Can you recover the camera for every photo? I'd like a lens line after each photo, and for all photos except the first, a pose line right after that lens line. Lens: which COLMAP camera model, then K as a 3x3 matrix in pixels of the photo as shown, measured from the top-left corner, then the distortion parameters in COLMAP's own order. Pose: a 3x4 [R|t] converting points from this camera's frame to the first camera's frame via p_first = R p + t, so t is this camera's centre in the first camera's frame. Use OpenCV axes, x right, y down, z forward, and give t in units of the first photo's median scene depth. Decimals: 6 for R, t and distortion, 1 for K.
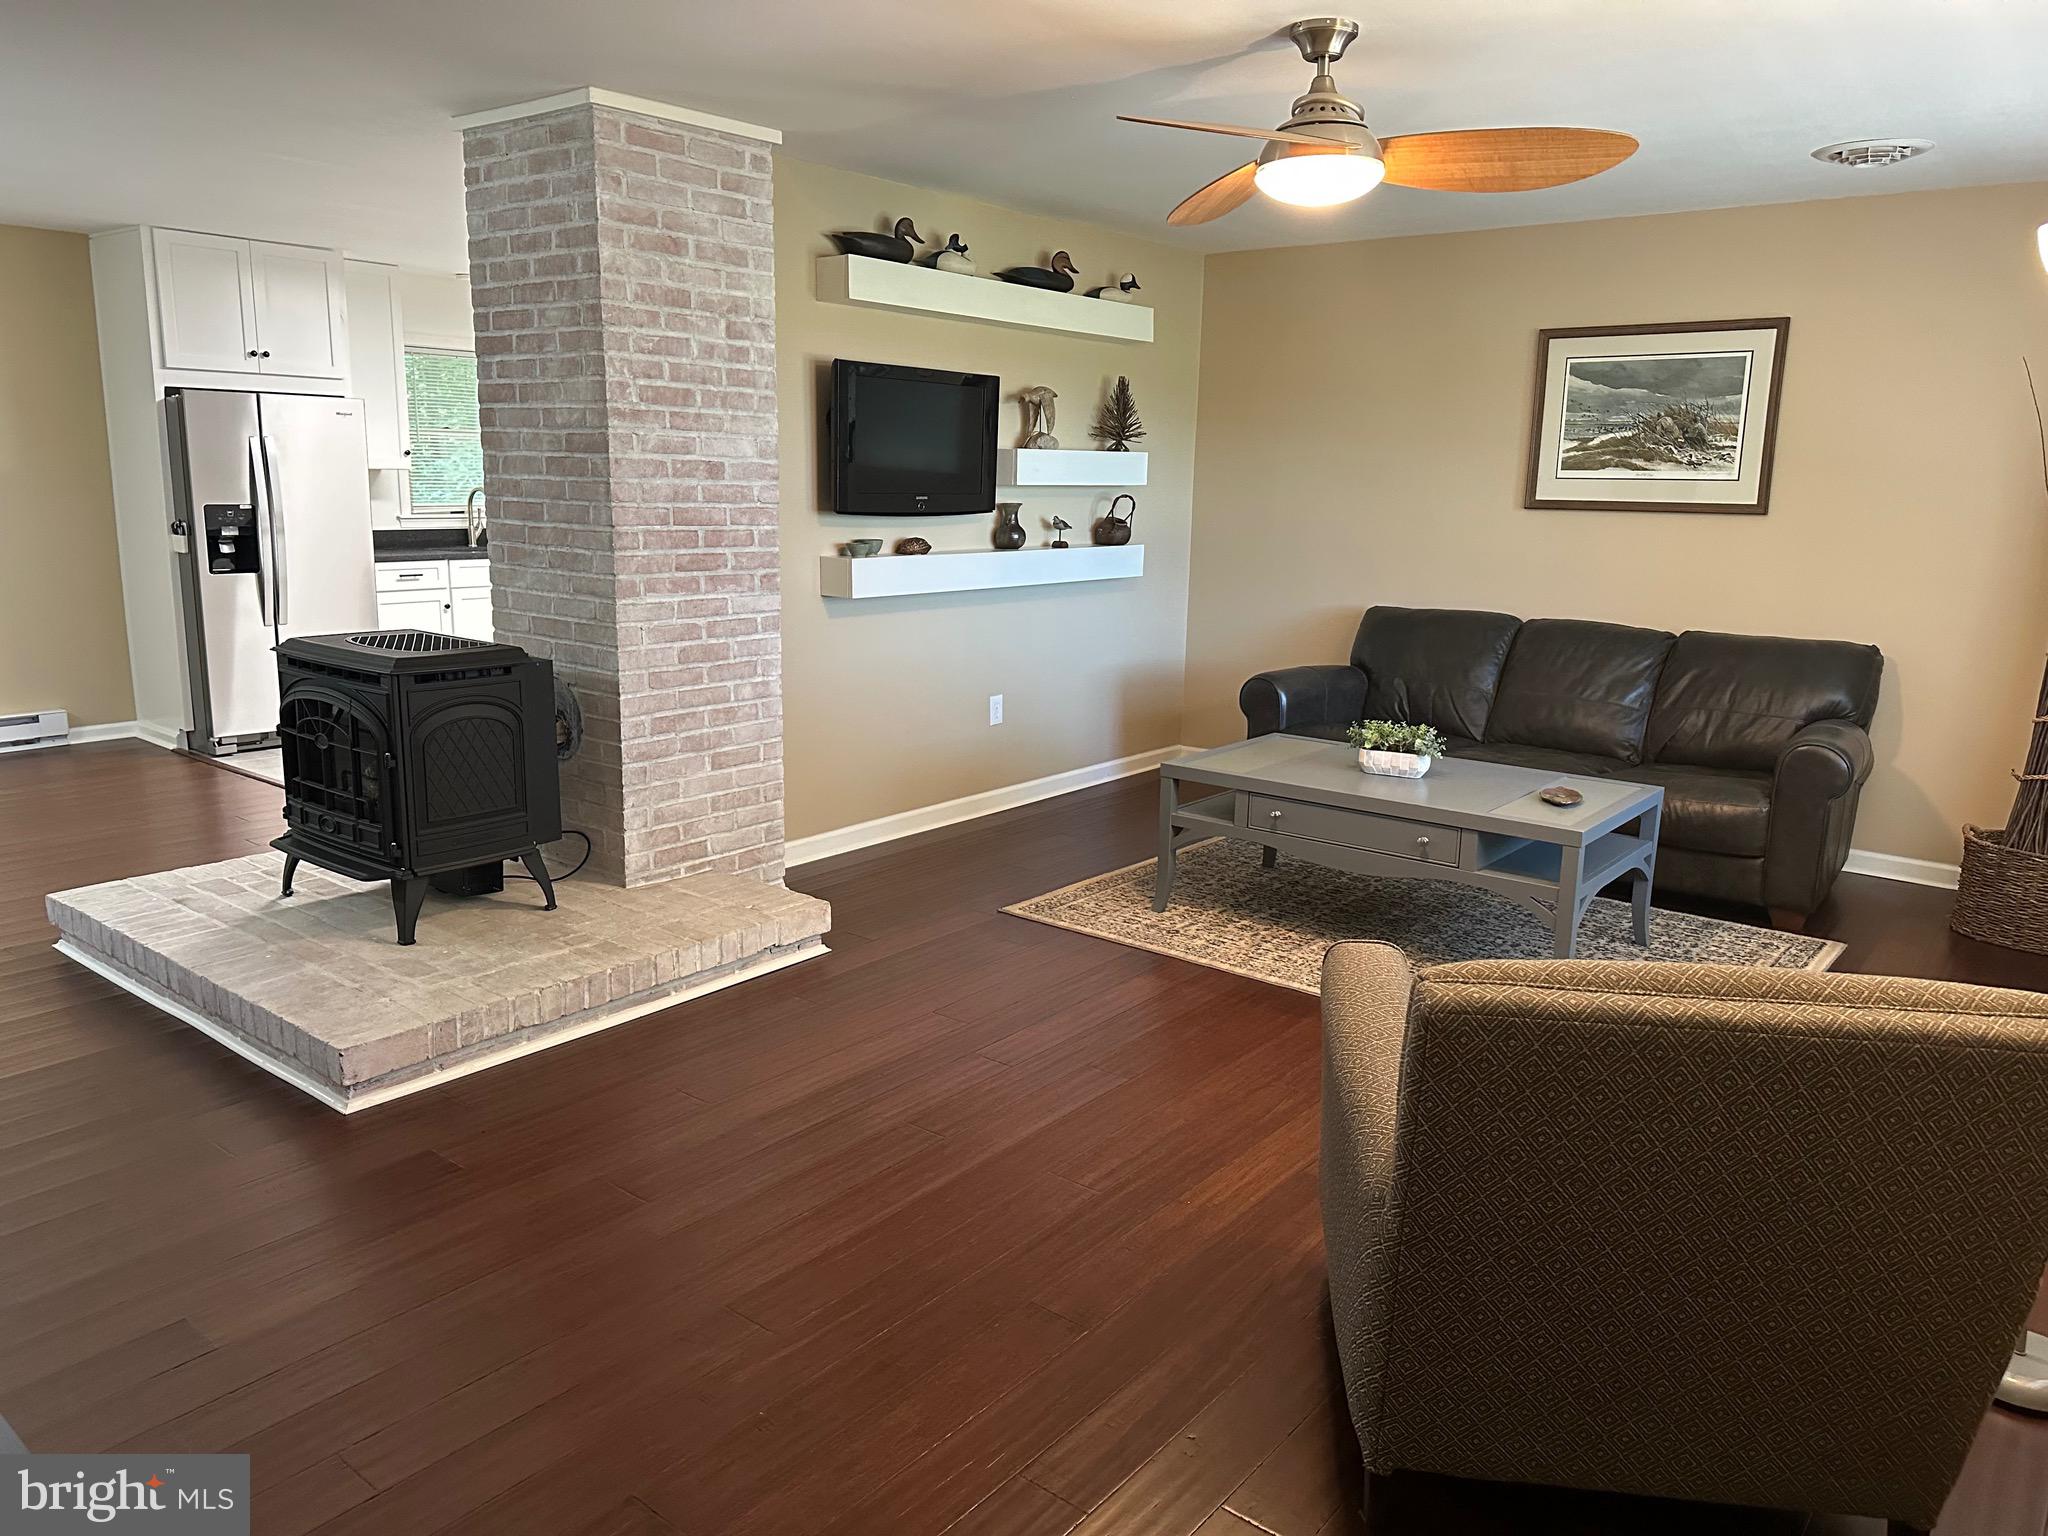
lens RADIAL K [[1429.4, 0, 995.4], [0, 1429.4, 753.9], [0, 0, 1]] dist [0.180121, -0.296399]
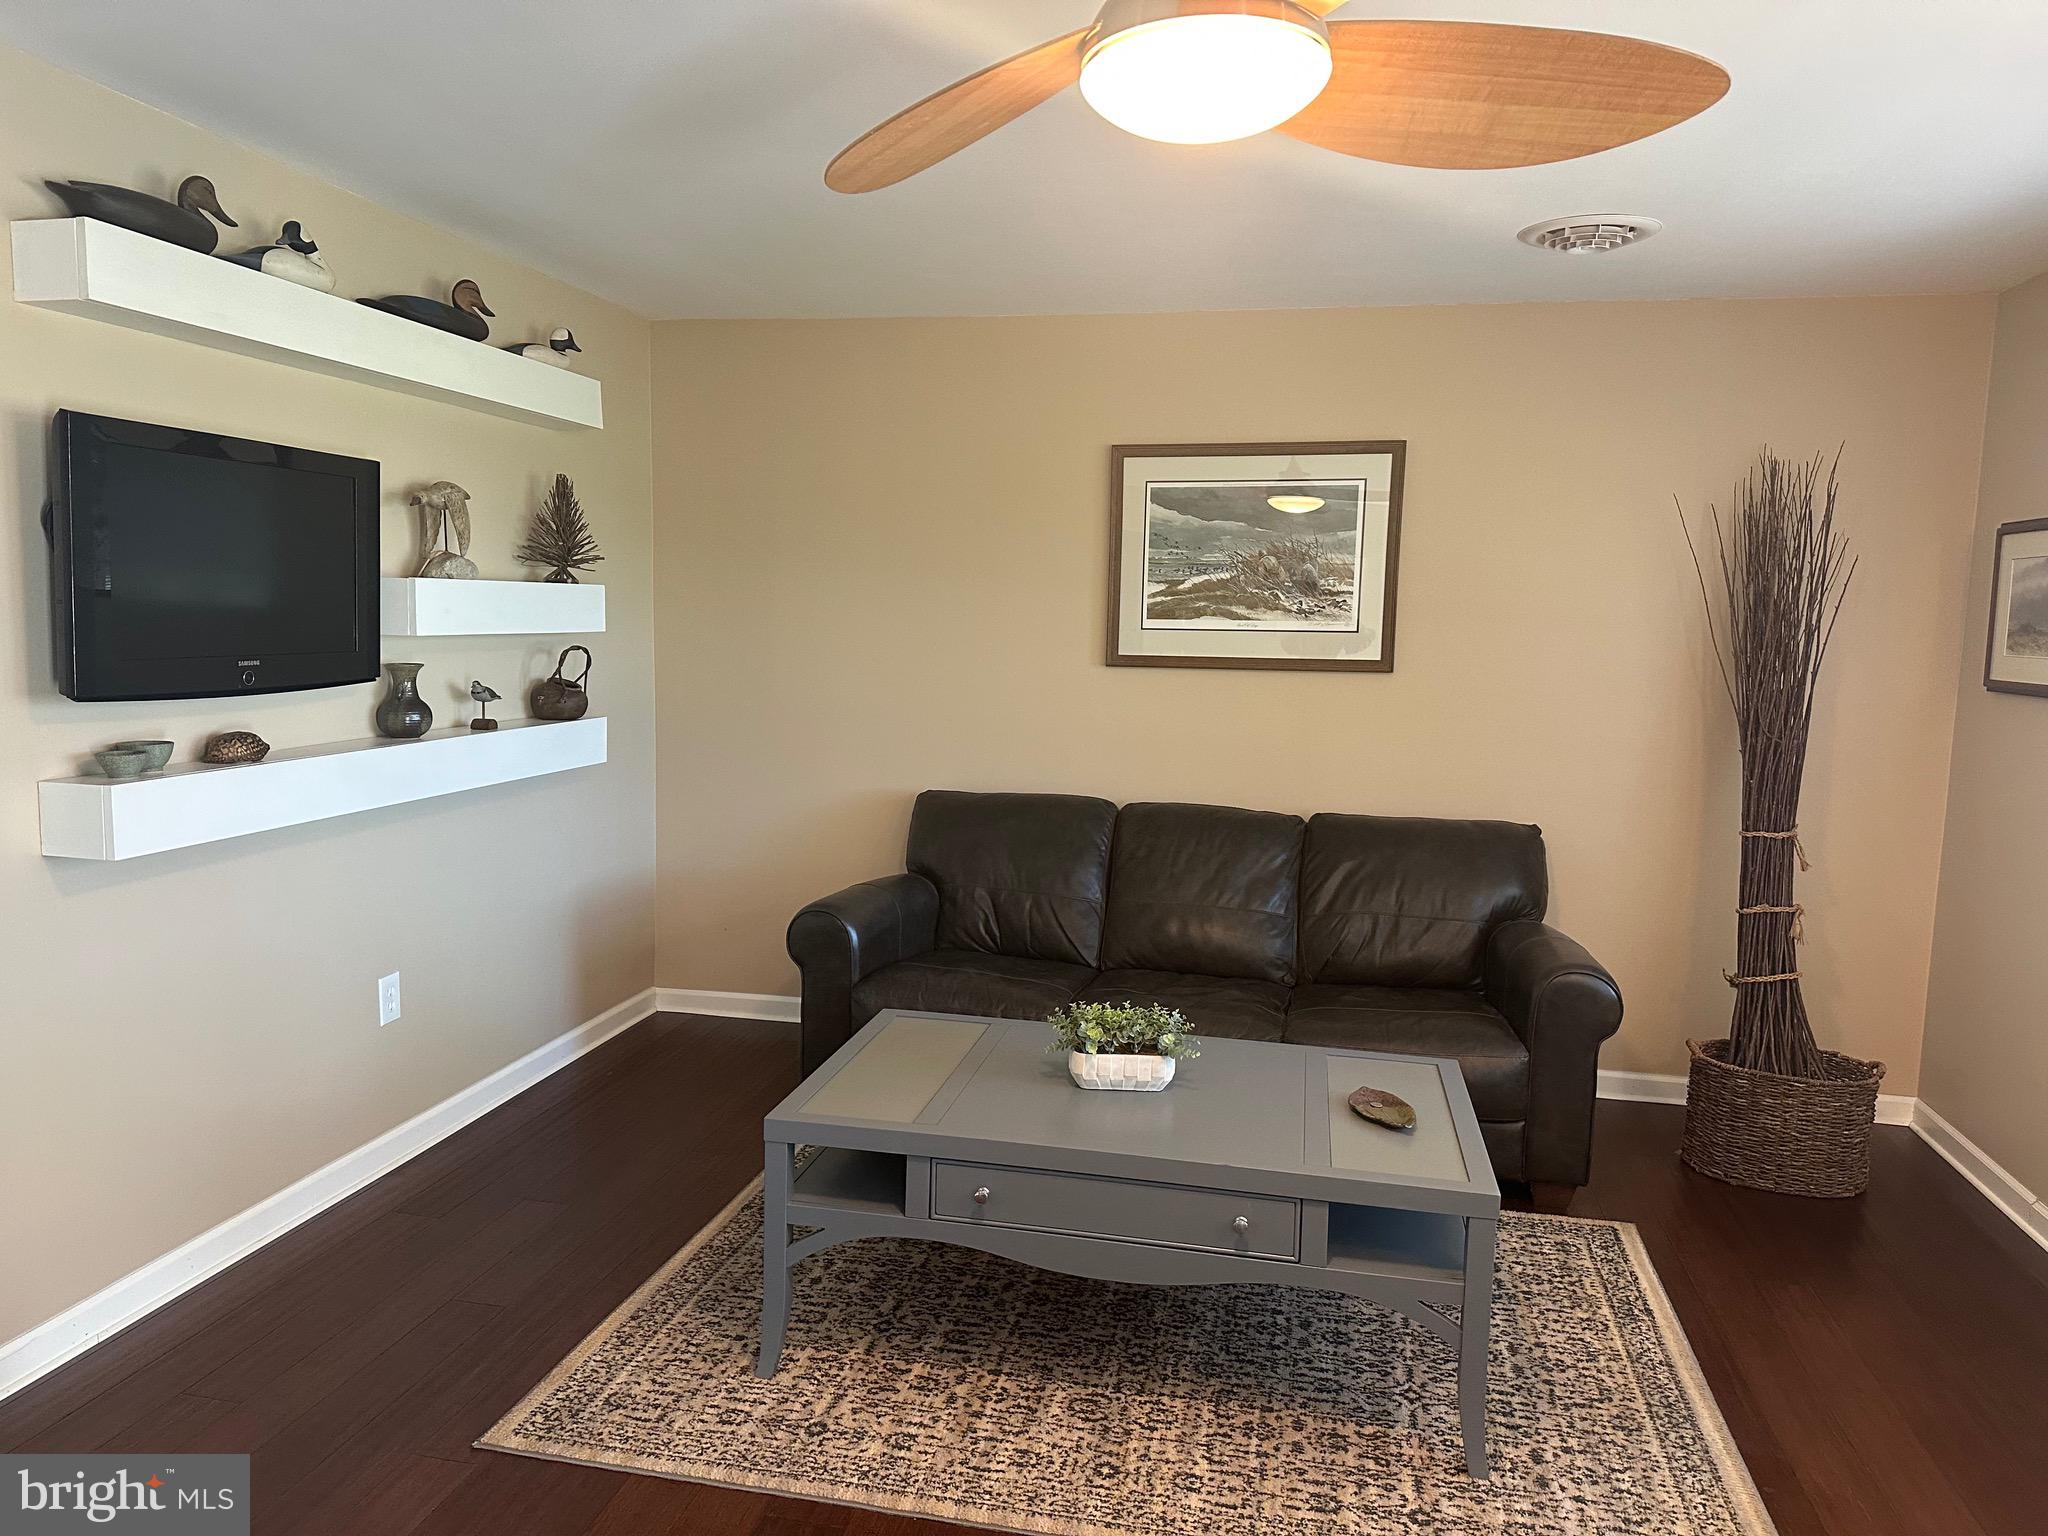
lens RADIAL K [[1429.4, 0, 995.4], [0, 1429.4, 753.9], [0, 0, 1]] dist [0.180121, -0.296399]
pose [[0.890590, -0.046606, 0.452412, -0.050089], [0.083911, 0.994497, -0.062732, -0.079221], [-0.446999, 0.093831, 0.889600, 0.350047]]
